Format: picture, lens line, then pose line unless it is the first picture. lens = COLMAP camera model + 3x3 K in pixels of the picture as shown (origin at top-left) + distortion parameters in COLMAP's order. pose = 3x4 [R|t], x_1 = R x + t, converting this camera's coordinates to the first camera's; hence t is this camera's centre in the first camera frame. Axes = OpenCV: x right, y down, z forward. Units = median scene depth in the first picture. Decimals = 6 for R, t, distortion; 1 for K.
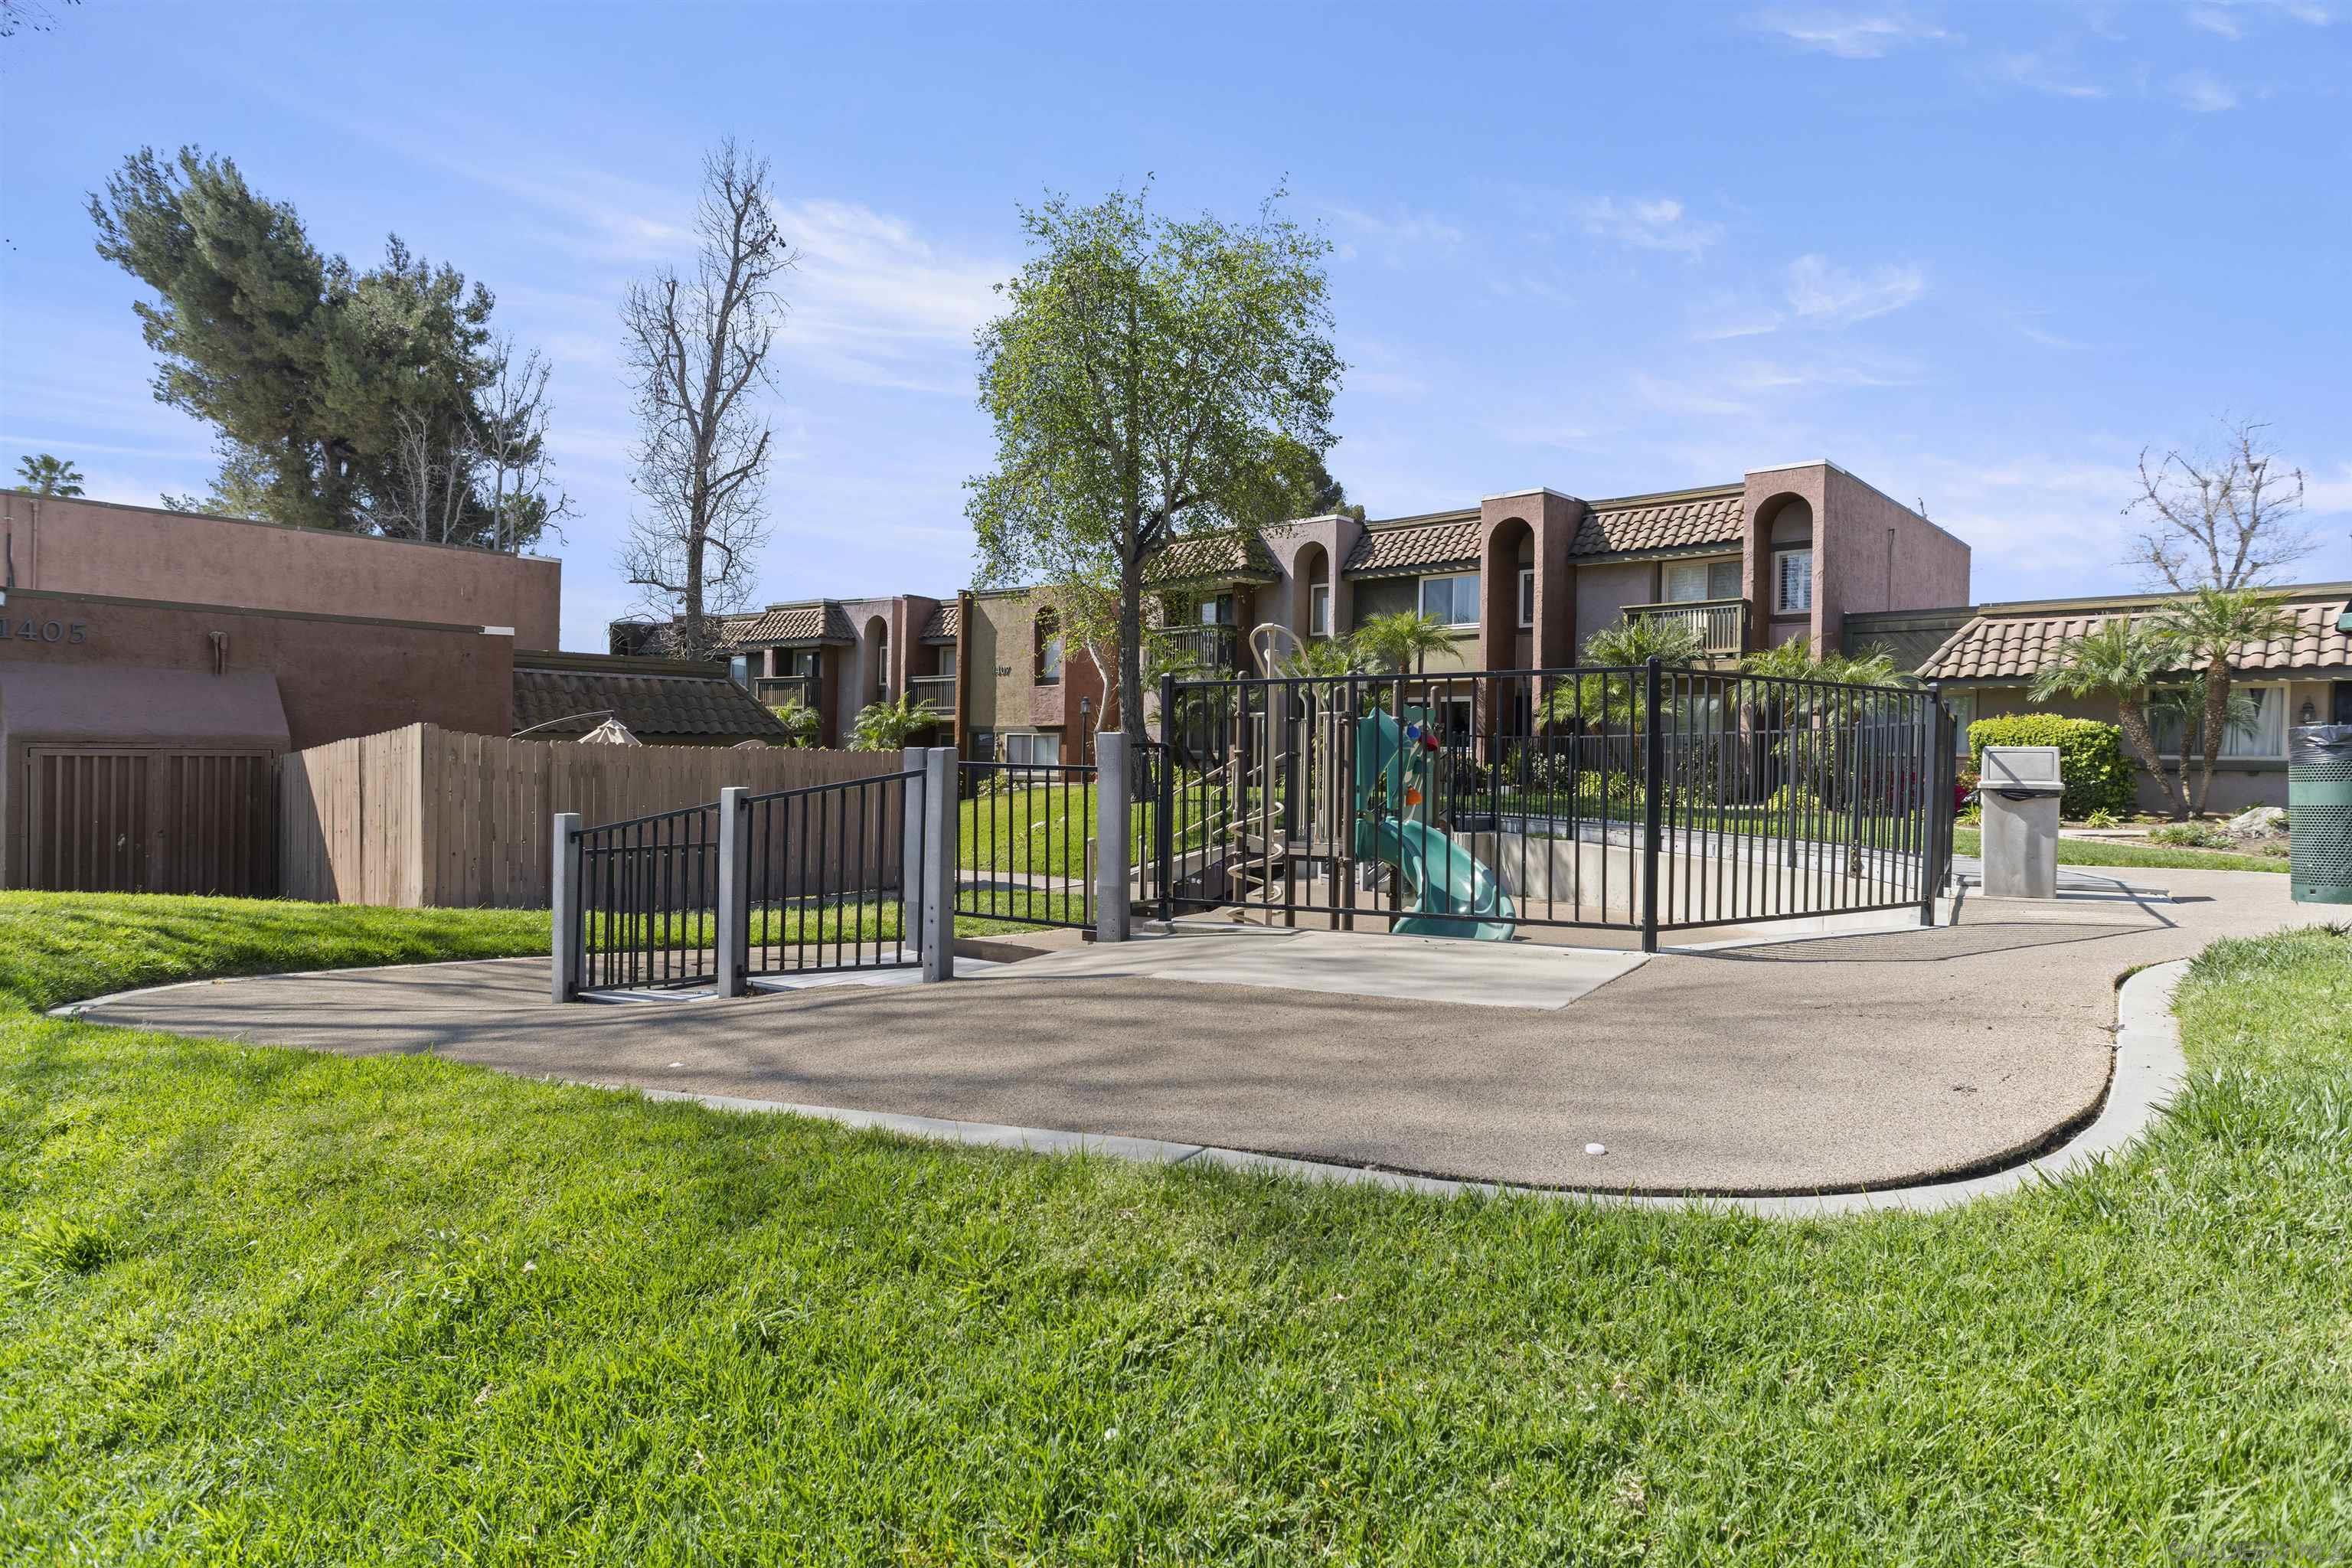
lens RADIAL K [[1348.3, 0, 1176.4], [0, 1348.3, 744.8], [0, 0, 1]] dist [-0.053327, 0.039946]
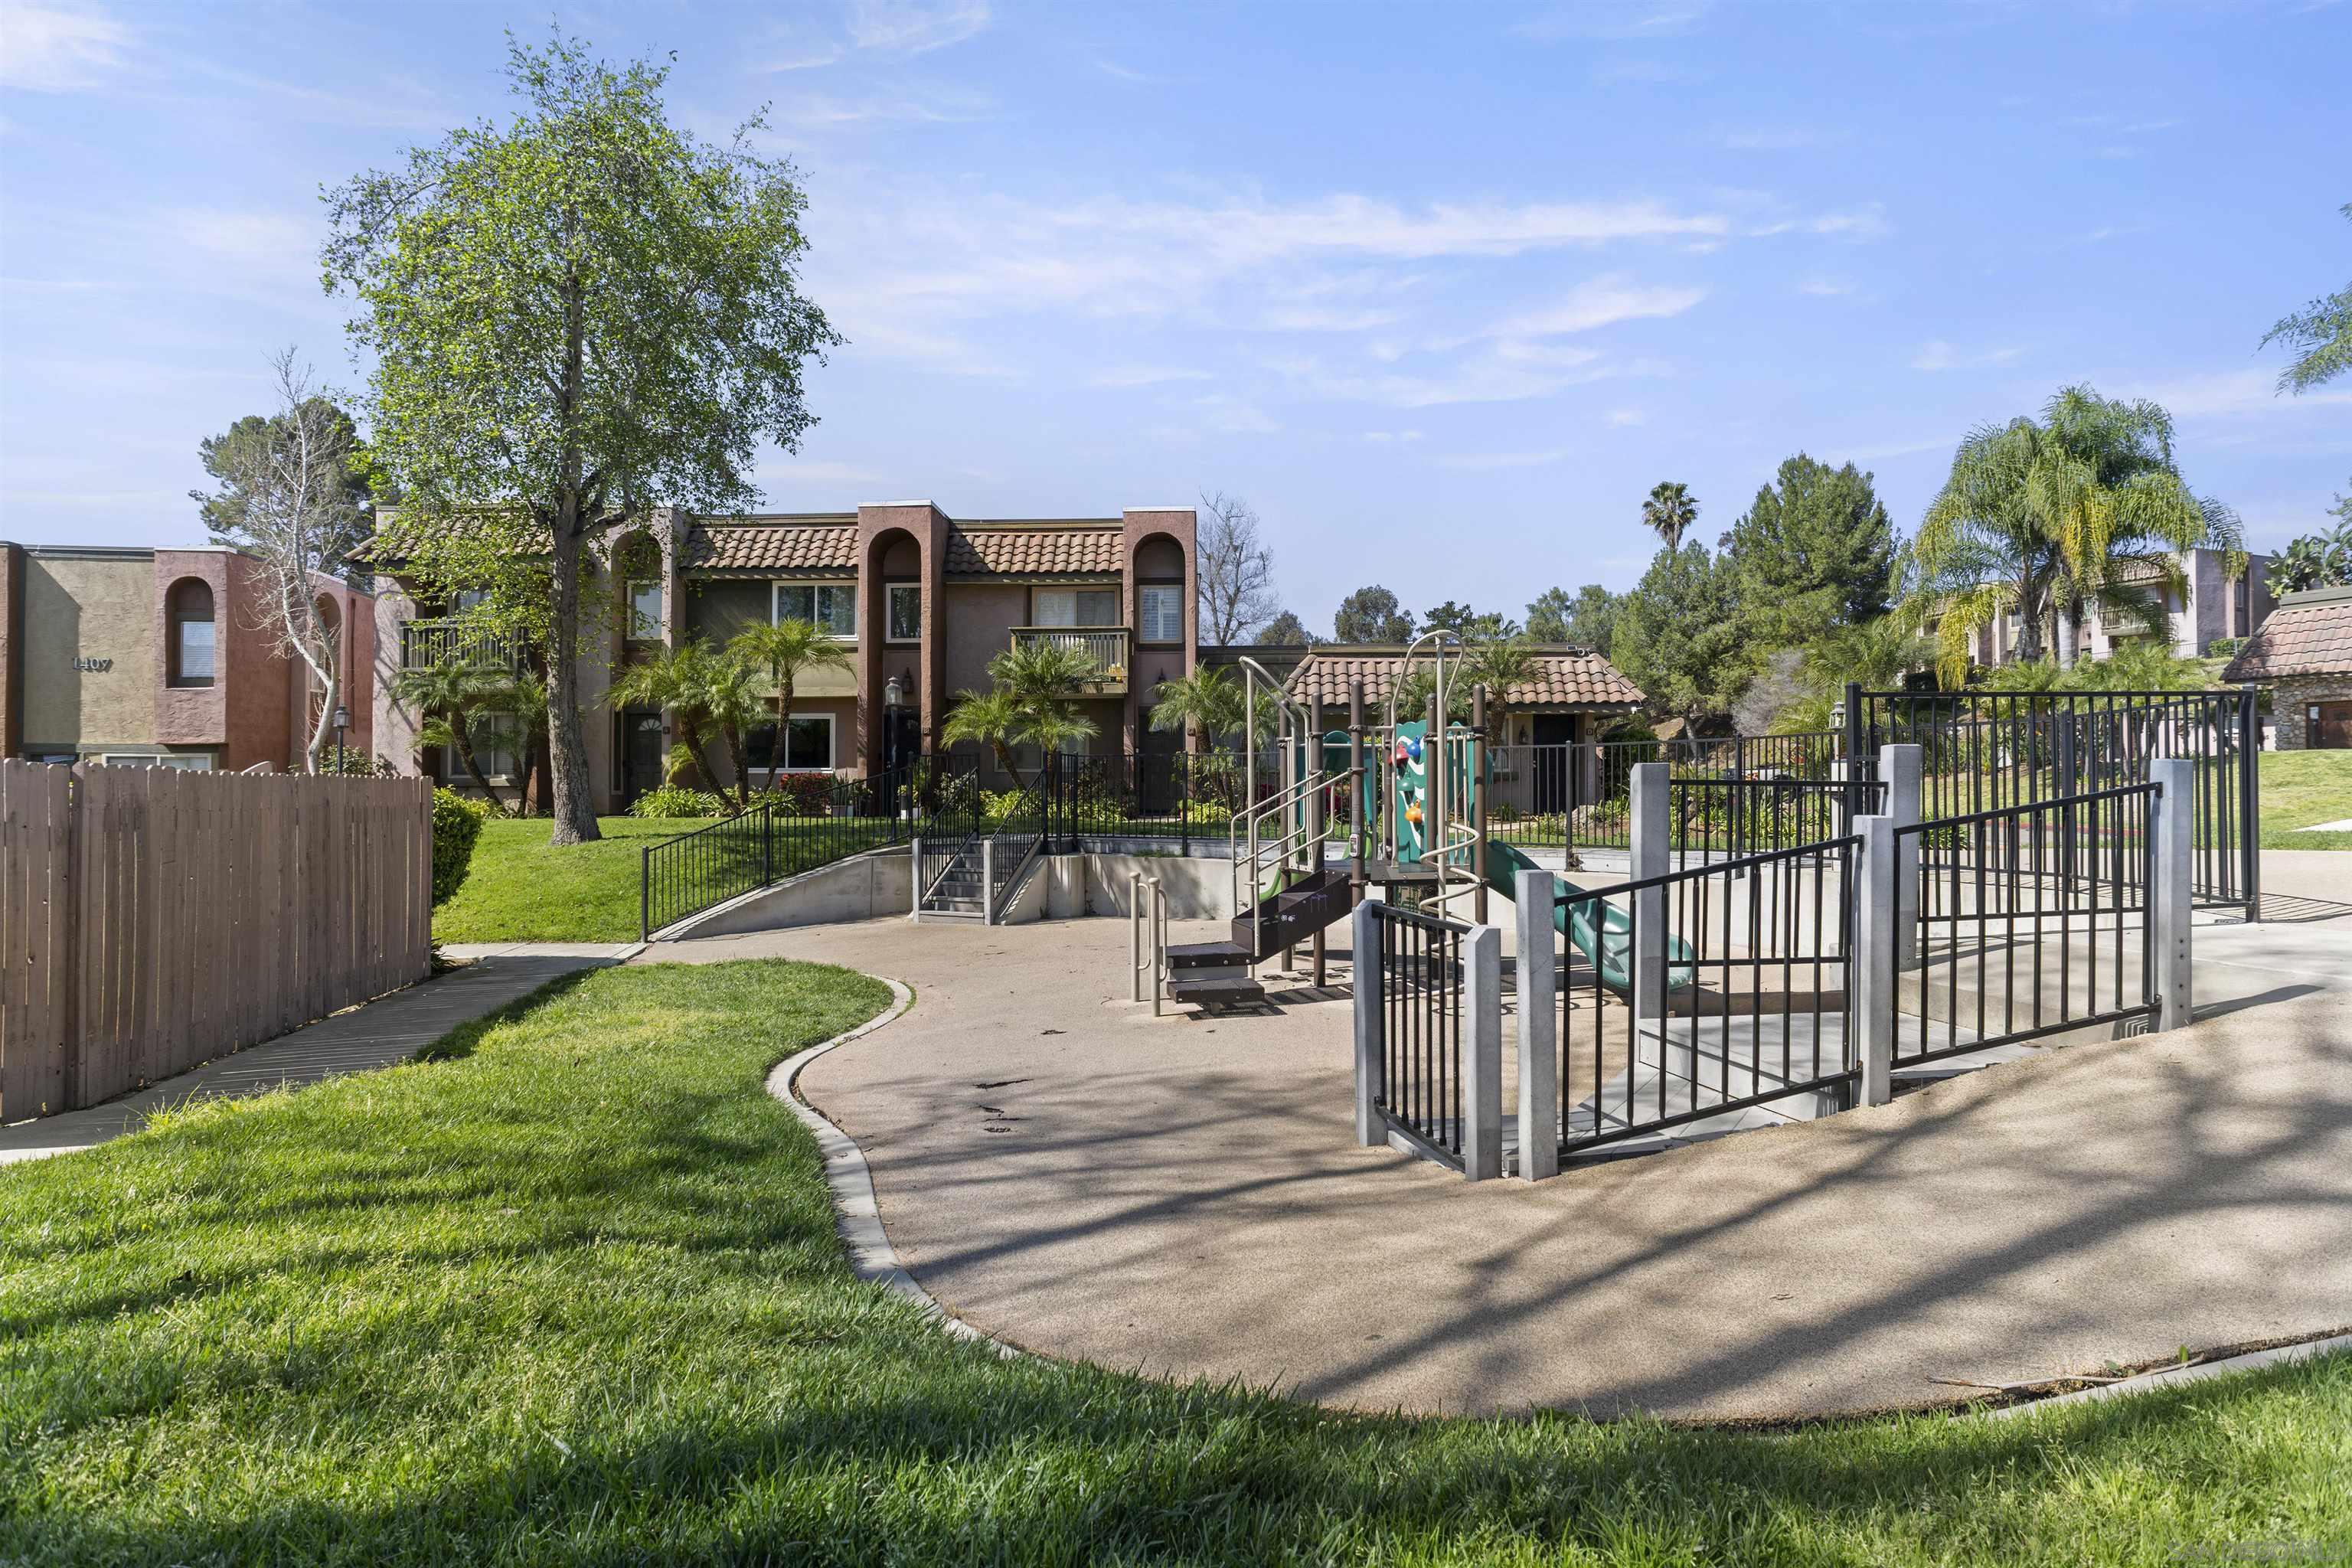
lens RADIAL K [[1348.3, 0, 1176.4], [0, 1348.3, 744.8], [0, 0, 1]] dist [-0.053327, 0.039946]
pose [[0.732836, 0.003275, 0.680398, -0.252147], [0.007568, 0.999887, -0.012965, -0.000408], [-0.680363, 0.014651, 0.732728, 0.161844]]
